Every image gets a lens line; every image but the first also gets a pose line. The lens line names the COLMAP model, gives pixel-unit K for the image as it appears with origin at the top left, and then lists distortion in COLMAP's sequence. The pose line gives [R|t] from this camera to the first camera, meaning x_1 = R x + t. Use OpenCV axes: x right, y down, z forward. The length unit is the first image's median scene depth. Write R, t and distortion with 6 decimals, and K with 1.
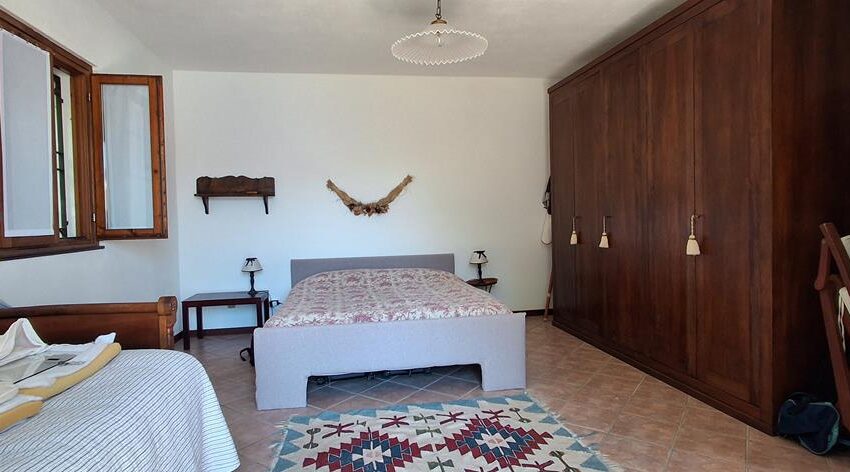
lens RADIAL K [[471.4, 0, 425.0], [0, 471.4, 236.0], [0, 0, 1]] dist [-0.003504, 0.000847]
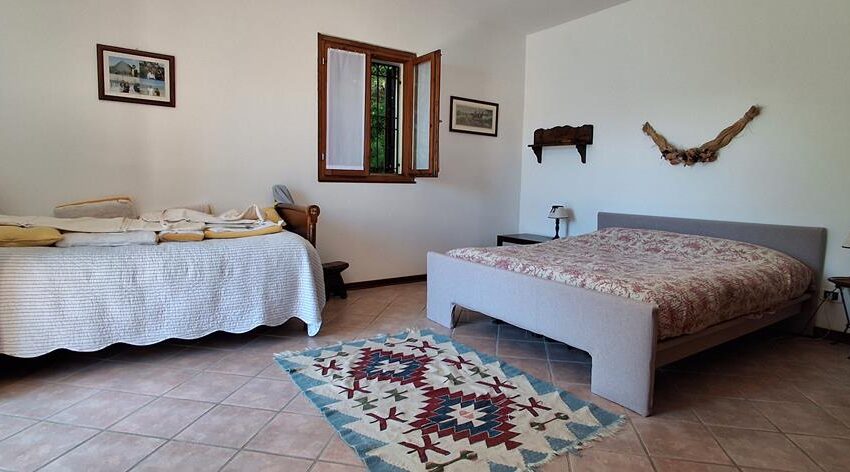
lens RADIAL K [[471.4, 0, 425.0], [0, 471.4, 236.0], [0, 0, 1]] dist [-0.003504, 0.000847]
pose [[0.405141, 0.134954, -0.904239, 0.719308], [-0.064317, 0.990802, 0.119056, 0.013853], [0.911989, 0.009923, 0.410094, 0.488503]]
